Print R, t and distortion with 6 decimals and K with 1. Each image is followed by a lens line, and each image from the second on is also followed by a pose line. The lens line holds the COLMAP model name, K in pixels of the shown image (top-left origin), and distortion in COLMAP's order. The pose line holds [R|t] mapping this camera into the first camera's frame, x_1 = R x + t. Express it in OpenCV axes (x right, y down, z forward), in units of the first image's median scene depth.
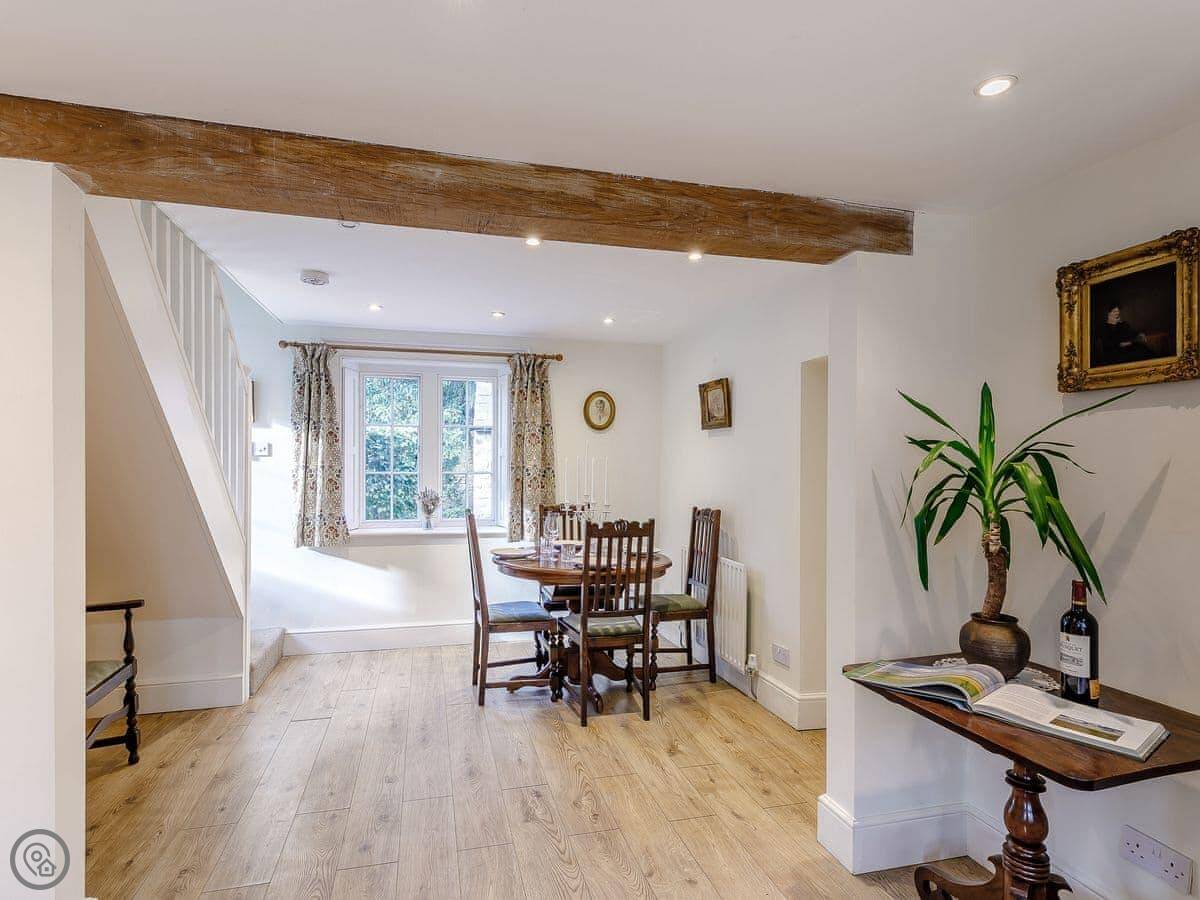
lens RADIAL K [[616.1, 0, 579.2], [0, 616.1, 469.5], [0, 0, 1]] dist [0.004982, -0.001611]
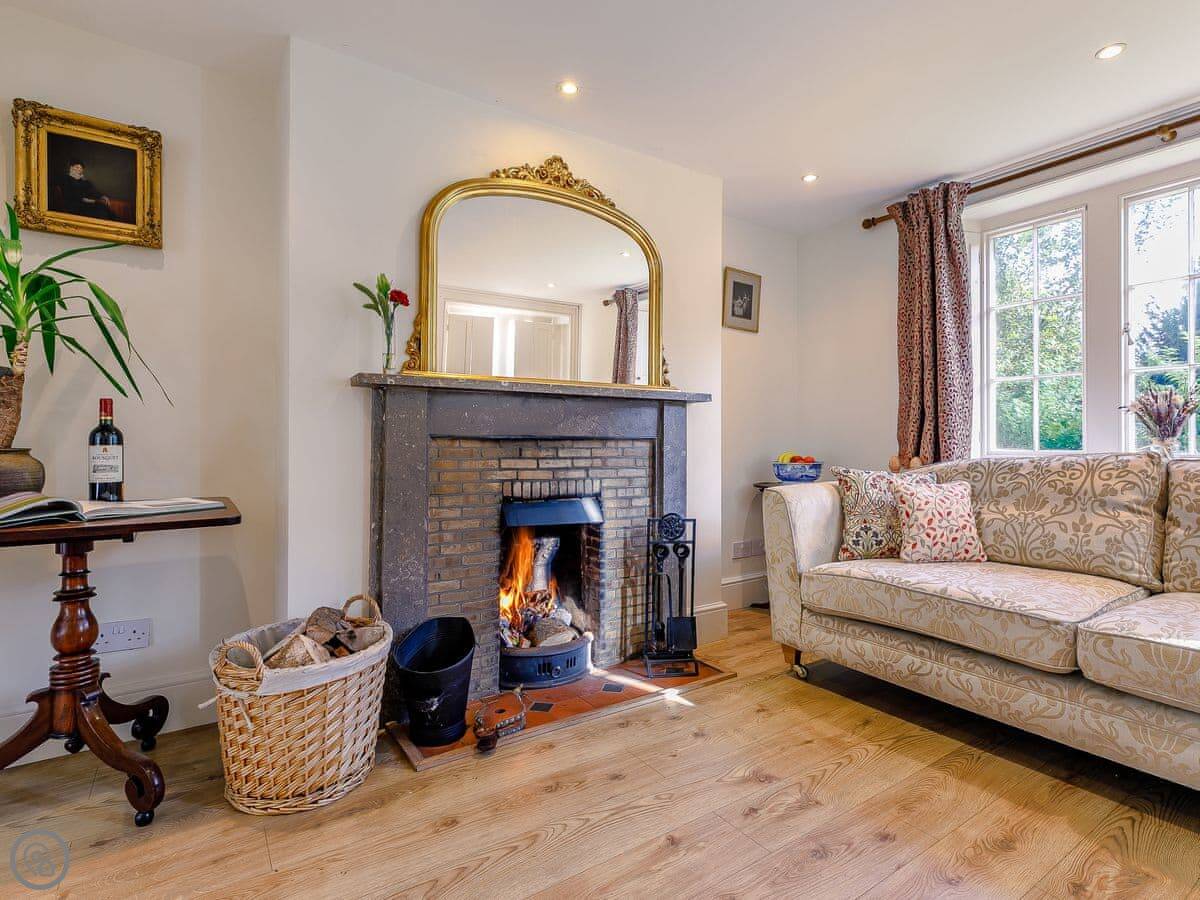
lens RADIAL K [[616.1, 0, 635.0], [0, 616.1, 435.1], [0, 0, 1]] dist [0.004982, -0.001611]
pose [[-0.373908, 0.006589, 0.927442, -0.553323], [0.006745, 0.999968, -0.004385, 0.245185], [-0.927441, 0.004616, -0.373940, 0.508320]]
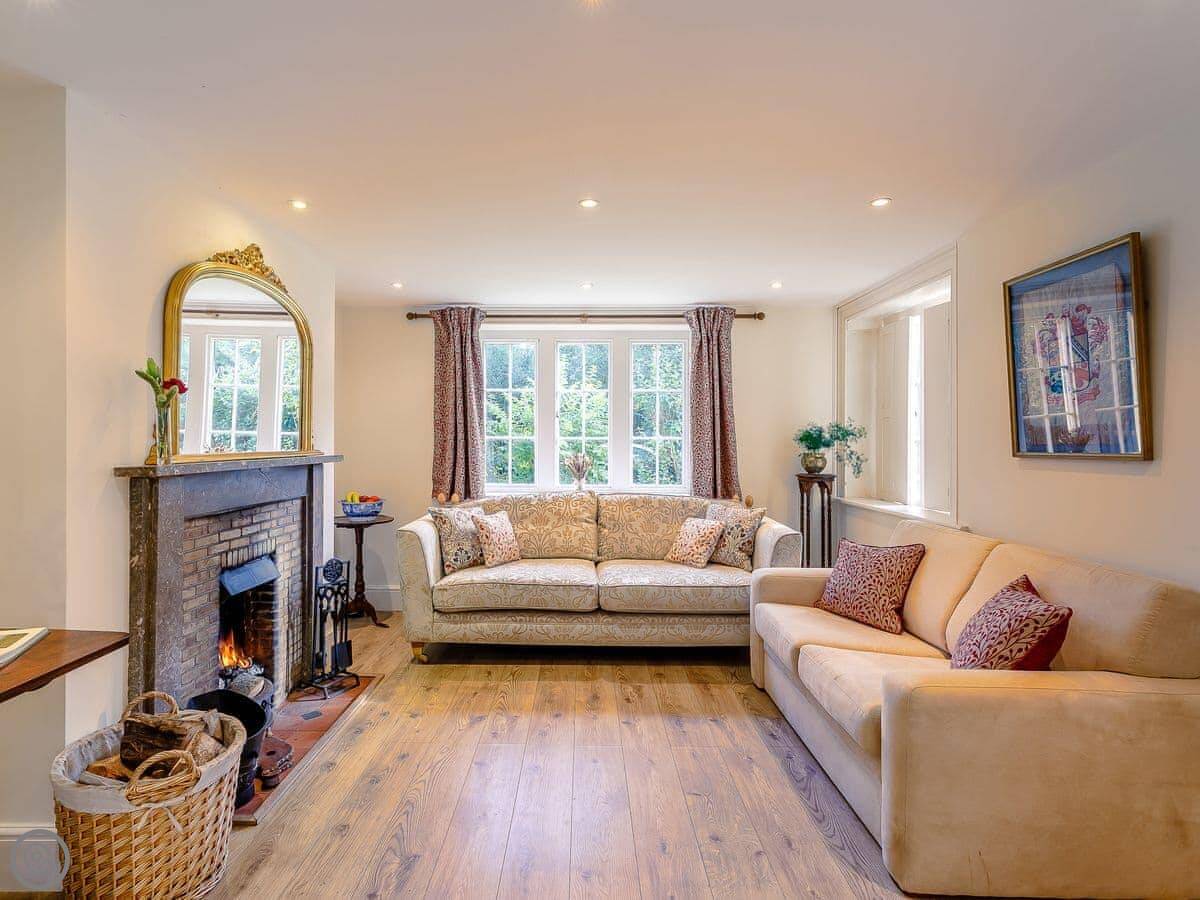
lens RADIAL K [[616.1, 0, 567.2], [0, 616.1, 439.8], [0, 0, 1]] dist [0.004982, -0.001611]
pose [[-0.966621, -0.006135, 0.256139, -0.305656], [-0.004176, 0.999958, 0.008192, 0.055420], [-0.256178, 0.006849, -0.966605, 1.470951]]
